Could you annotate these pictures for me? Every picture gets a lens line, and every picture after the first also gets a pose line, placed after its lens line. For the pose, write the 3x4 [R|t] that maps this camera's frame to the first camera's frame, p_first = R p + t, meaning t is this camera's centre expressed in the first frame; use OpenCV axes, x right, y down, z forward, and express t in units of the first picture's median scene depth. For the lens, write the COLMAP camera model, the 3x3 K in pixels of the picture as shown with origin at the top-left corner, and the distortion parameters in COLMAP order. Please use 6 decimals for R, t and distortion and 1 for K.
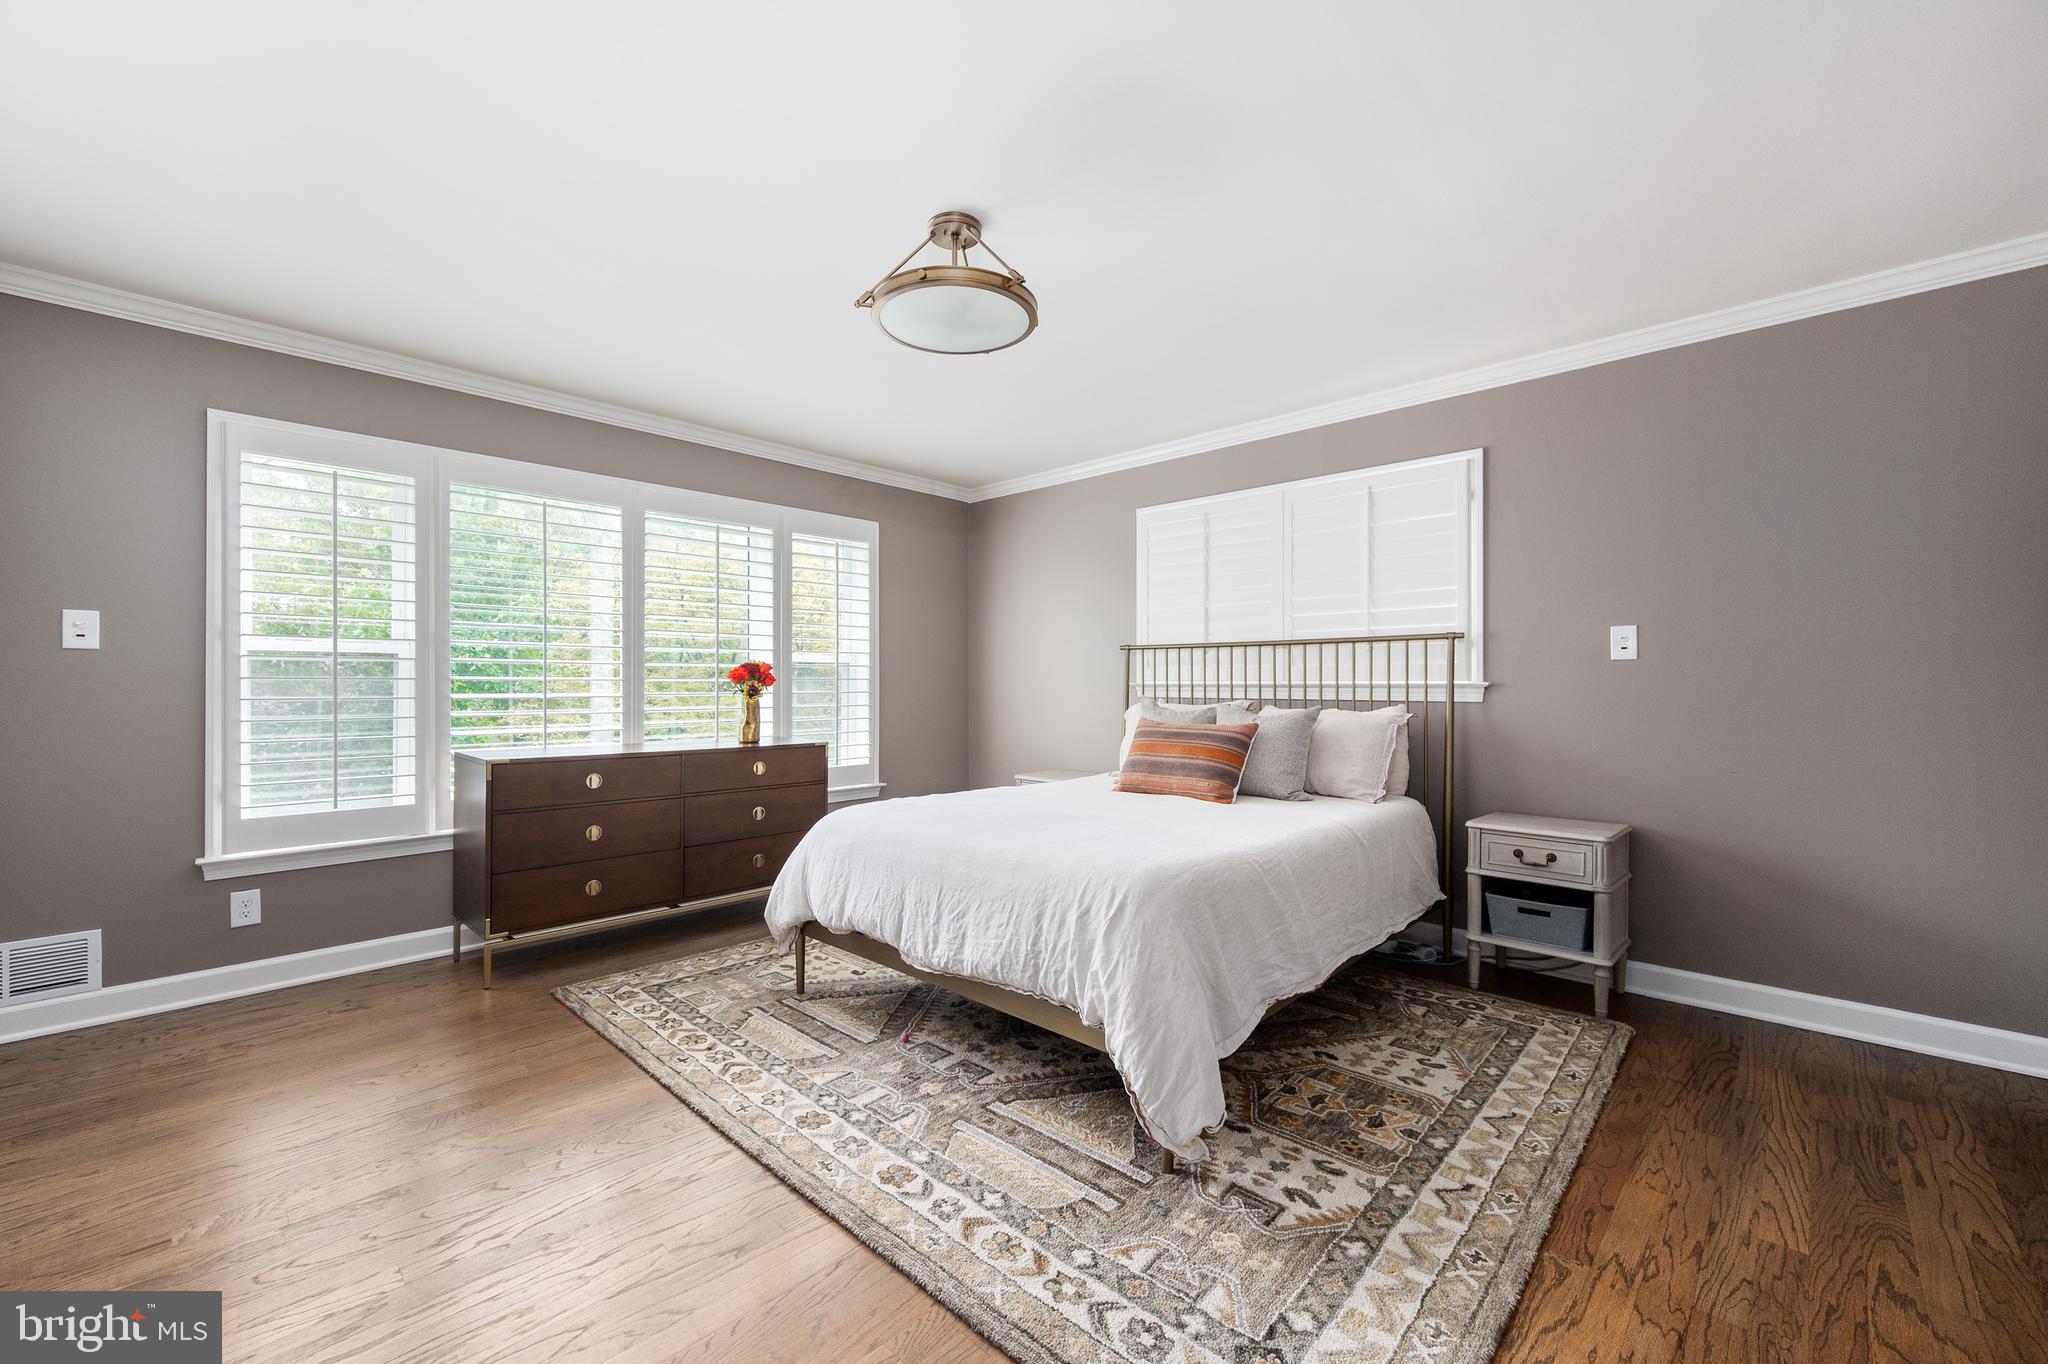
lens RADIAL K [[822.9, 0, 1016.1], [0, 822.9, 680.3], [0, 0, 1]] dist [-0.003301, -0.000385]
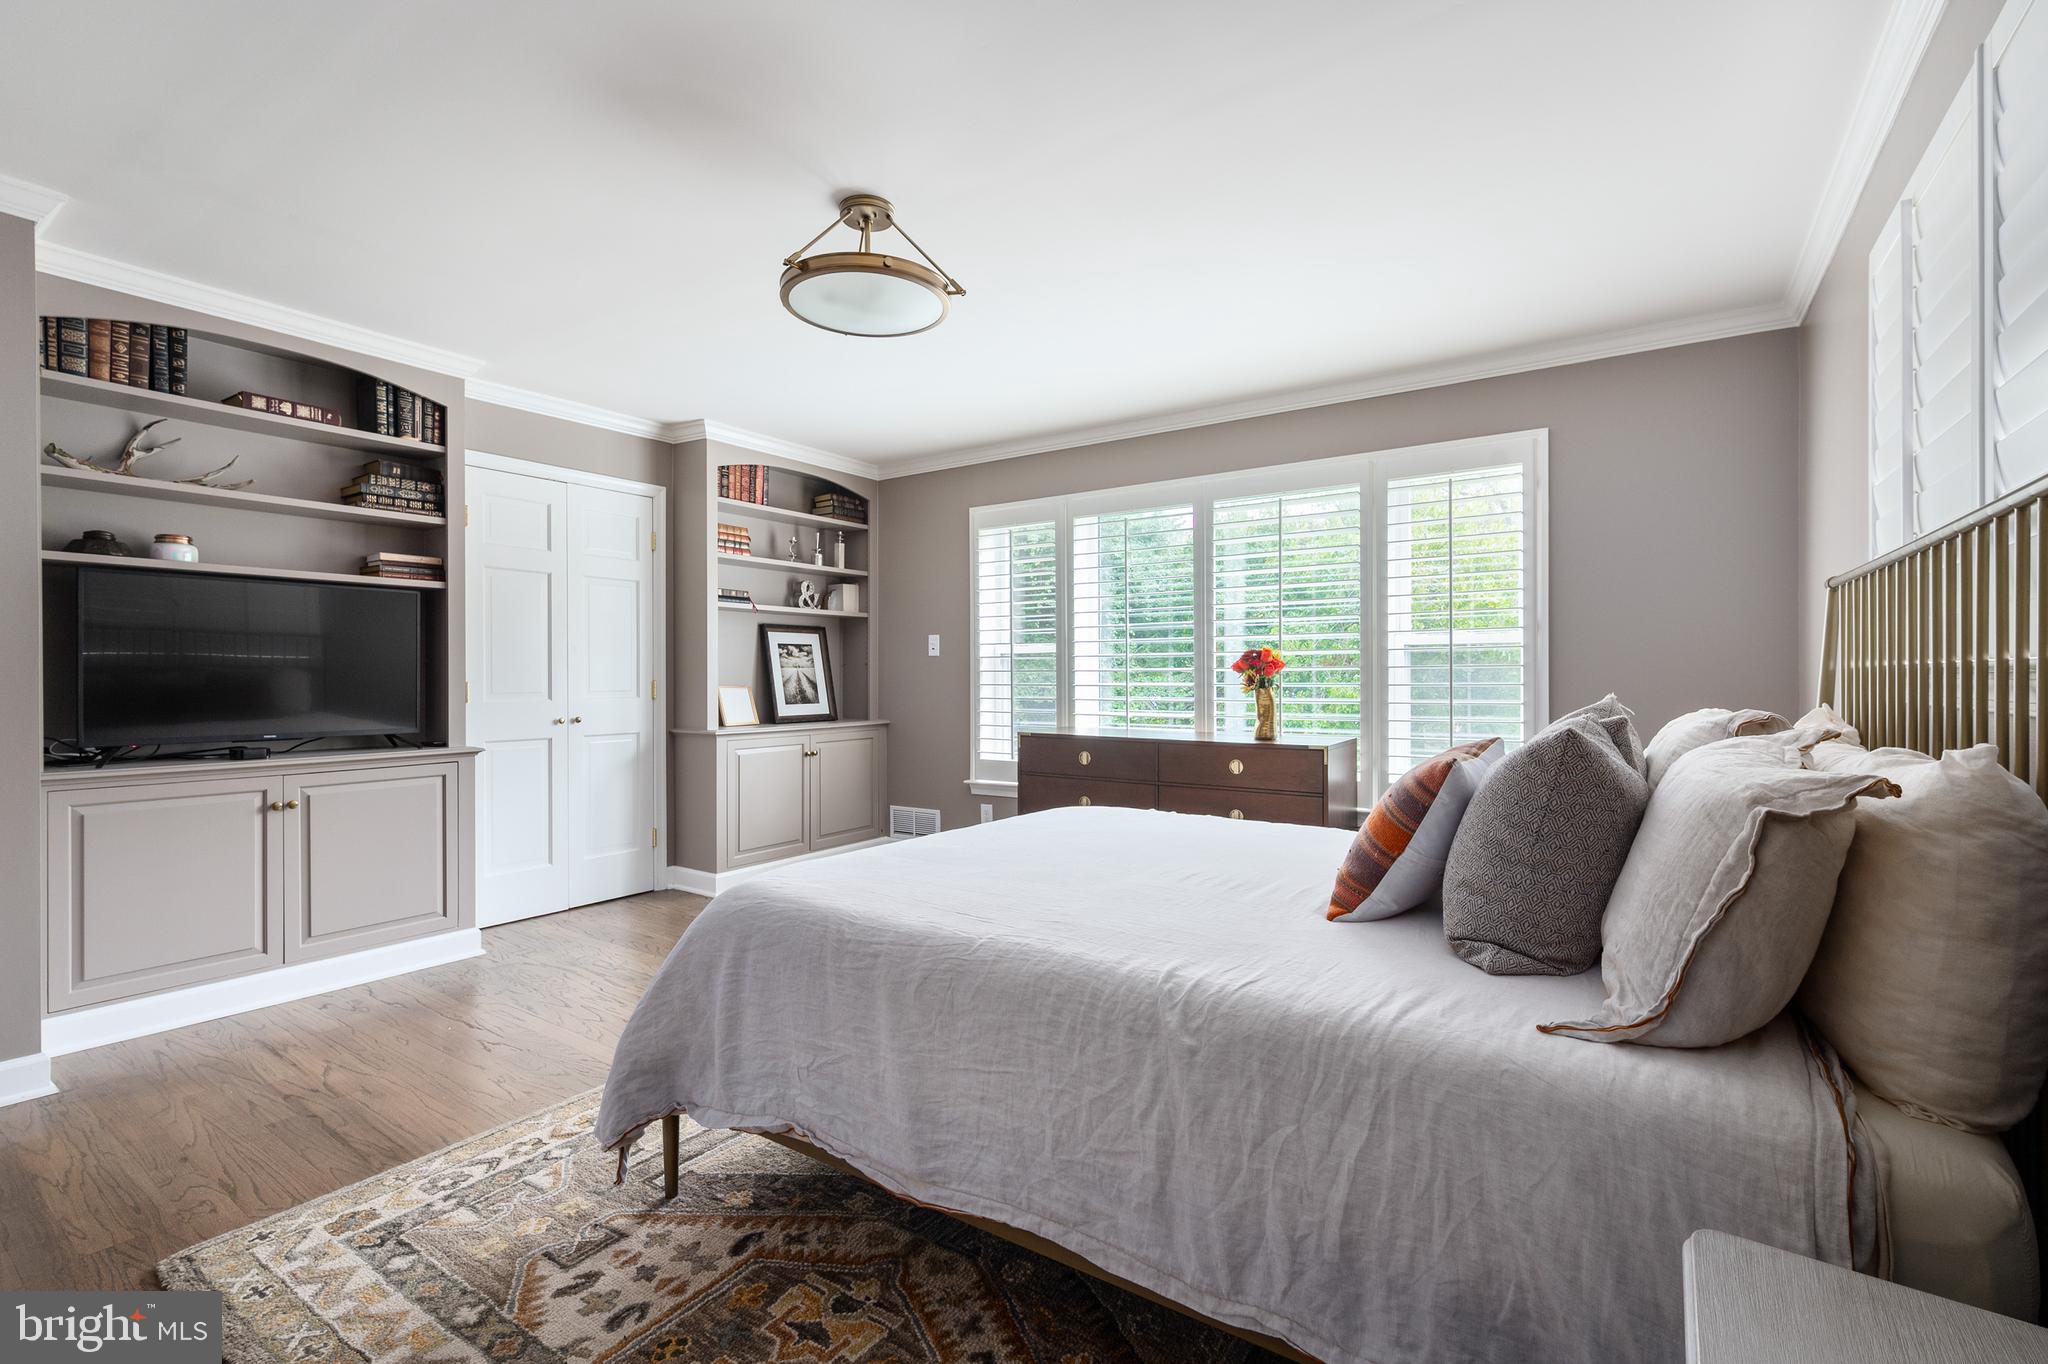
lens RADIAL K [[896.5, 0, 1024.0], [0, 896.5, 682.0], [0, 0, 1]] dist [0.001349, 0.000623]
pose [[0.168364, 0.006207, -0.985705, 1.251122], [0.008888, 0.999930, 0.007815, 0.007826], [0.985685, -0.010076, 0.168297, 1.226122]]
